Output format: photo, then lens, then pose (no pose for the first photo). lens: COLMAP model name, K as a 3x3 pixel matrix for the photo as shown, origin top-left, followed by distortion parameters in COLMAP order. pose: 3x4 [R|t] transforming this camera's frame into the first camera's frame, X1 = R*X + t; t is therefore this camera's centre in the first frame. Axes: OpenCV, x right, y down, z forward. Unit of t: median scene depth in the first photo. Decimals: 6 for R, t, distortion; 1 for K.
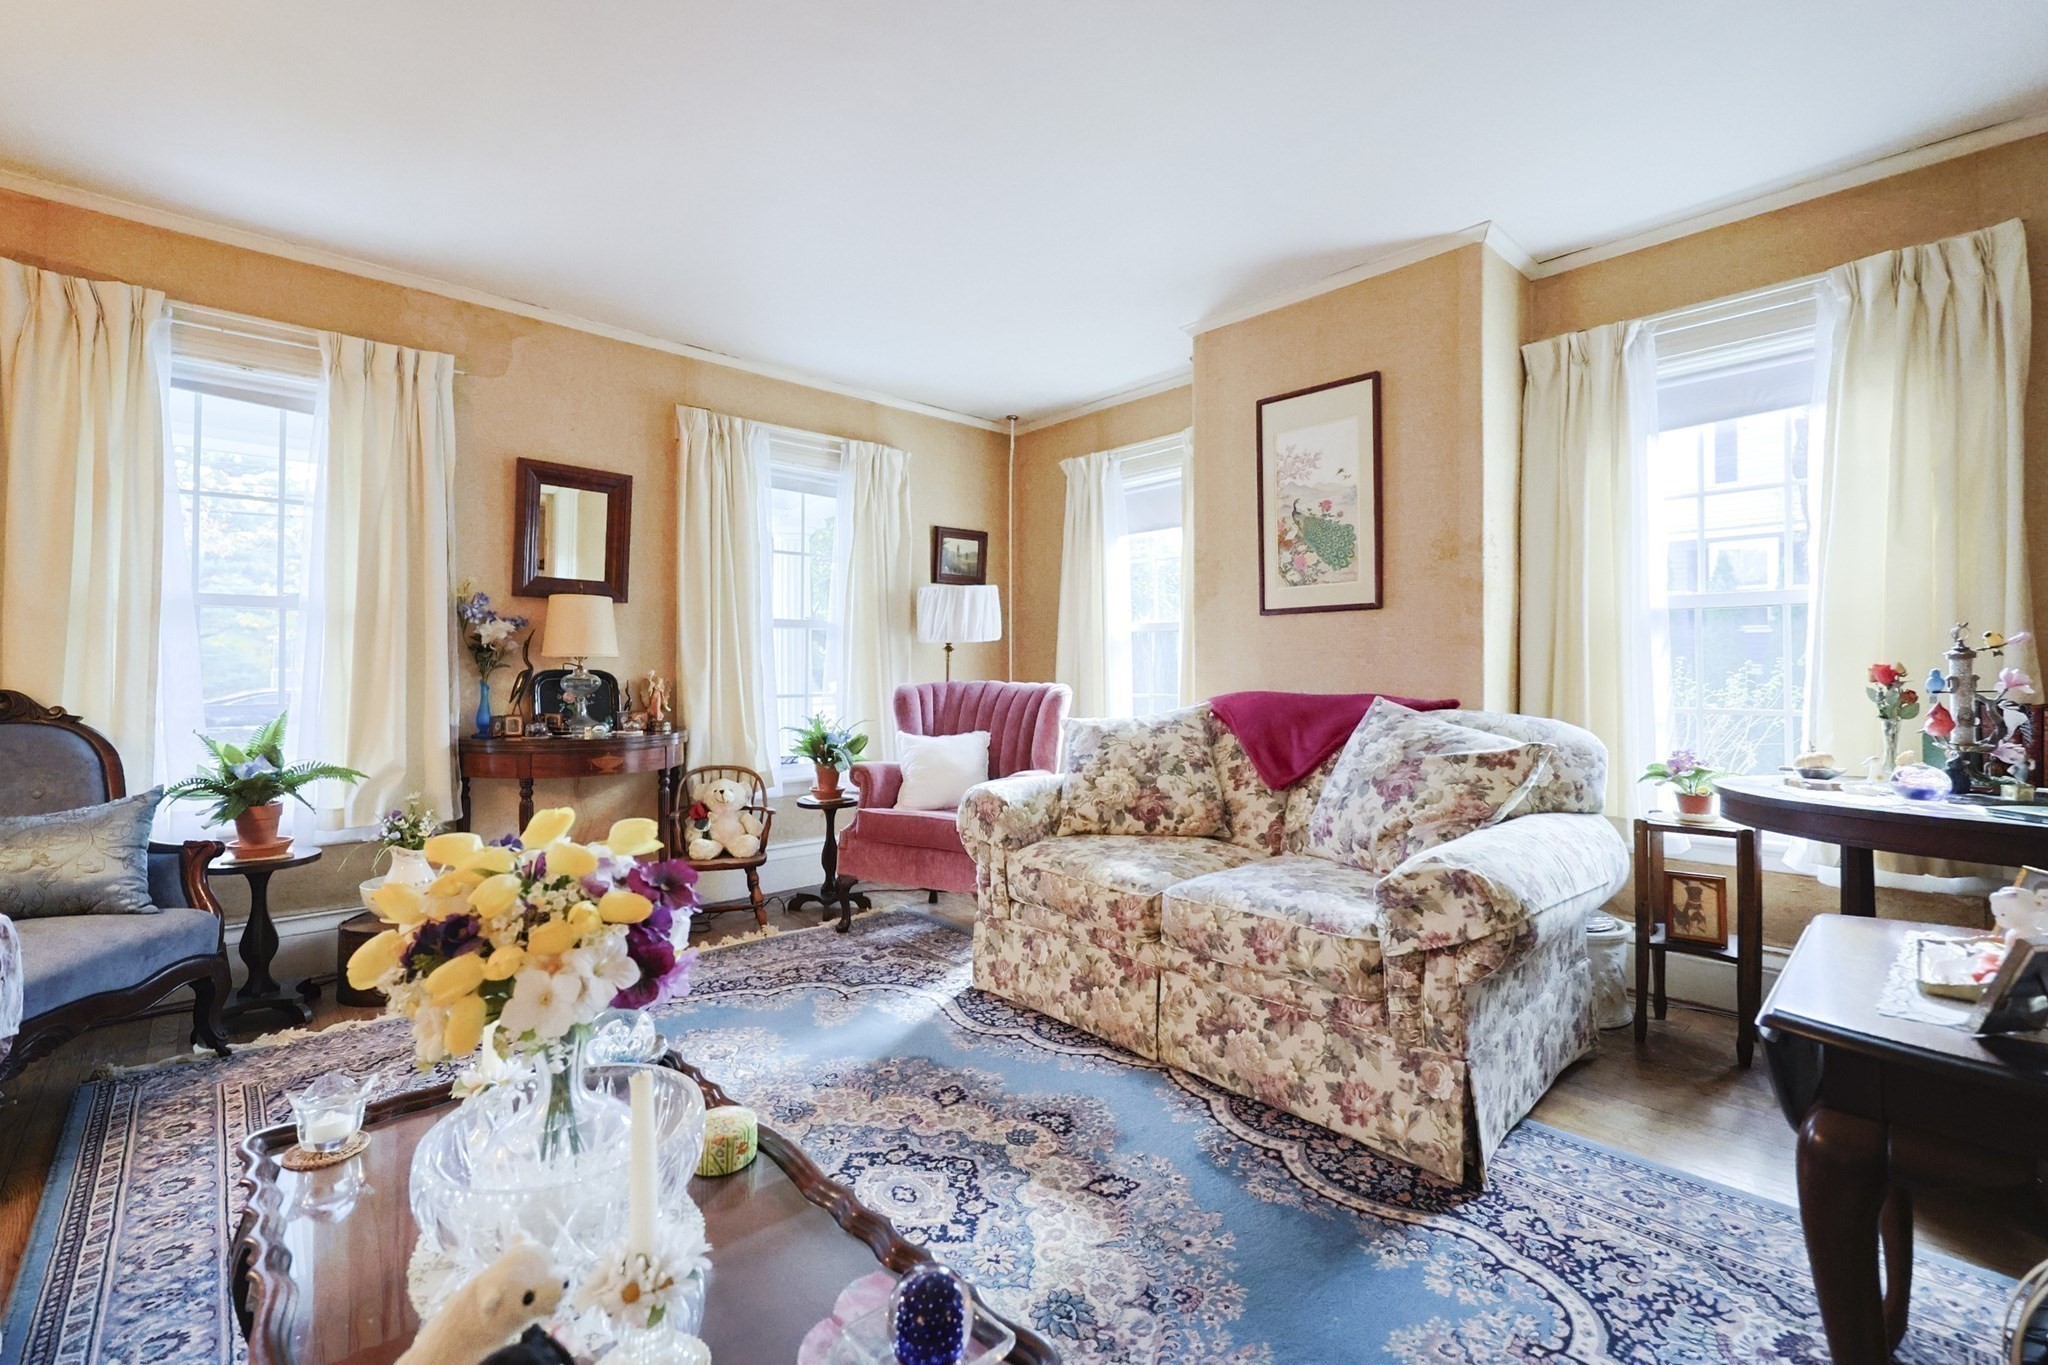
lens RADIAL K [[891.3, 0, 1035.2], [0, 891.3, 685.1], [0, 0, 1]] dist [-0.000476, -0.000136]
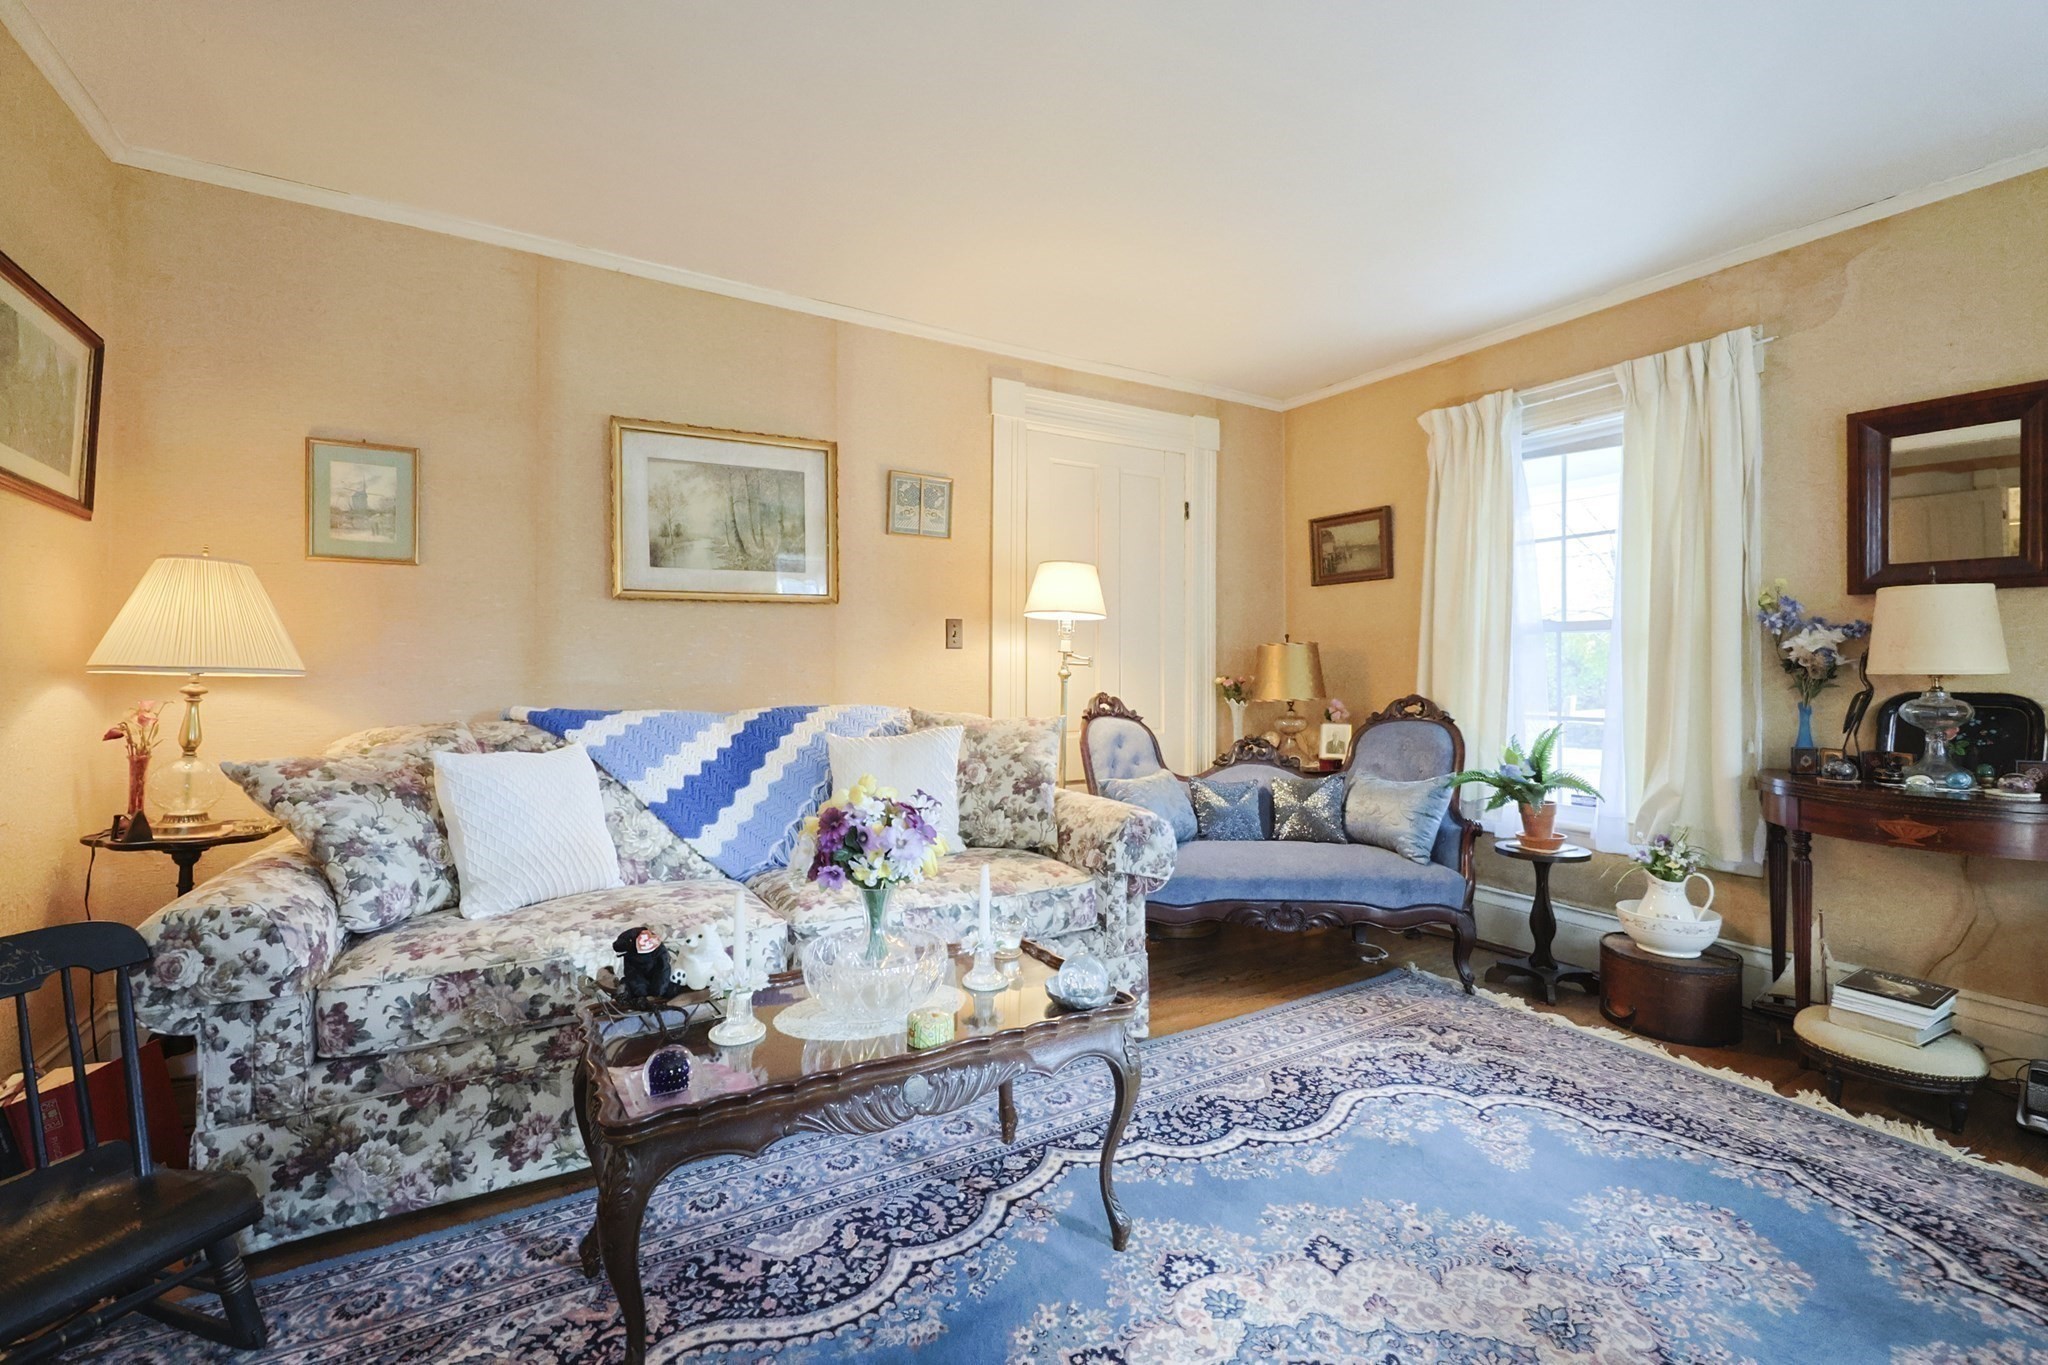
lens RADIAL K [[891.3, 0, 1035.2], [0, 891.3, 685.1], [0, 0, 1]] dist [-0.000476, -0.000136]
pose [[-0.208490, 0.019023, -0.977840, 0.352342], [-0.016476, 0.999601, 0.022959, -0.030778], [0.977886, 0.020898, -0.208093, 0.521245]]
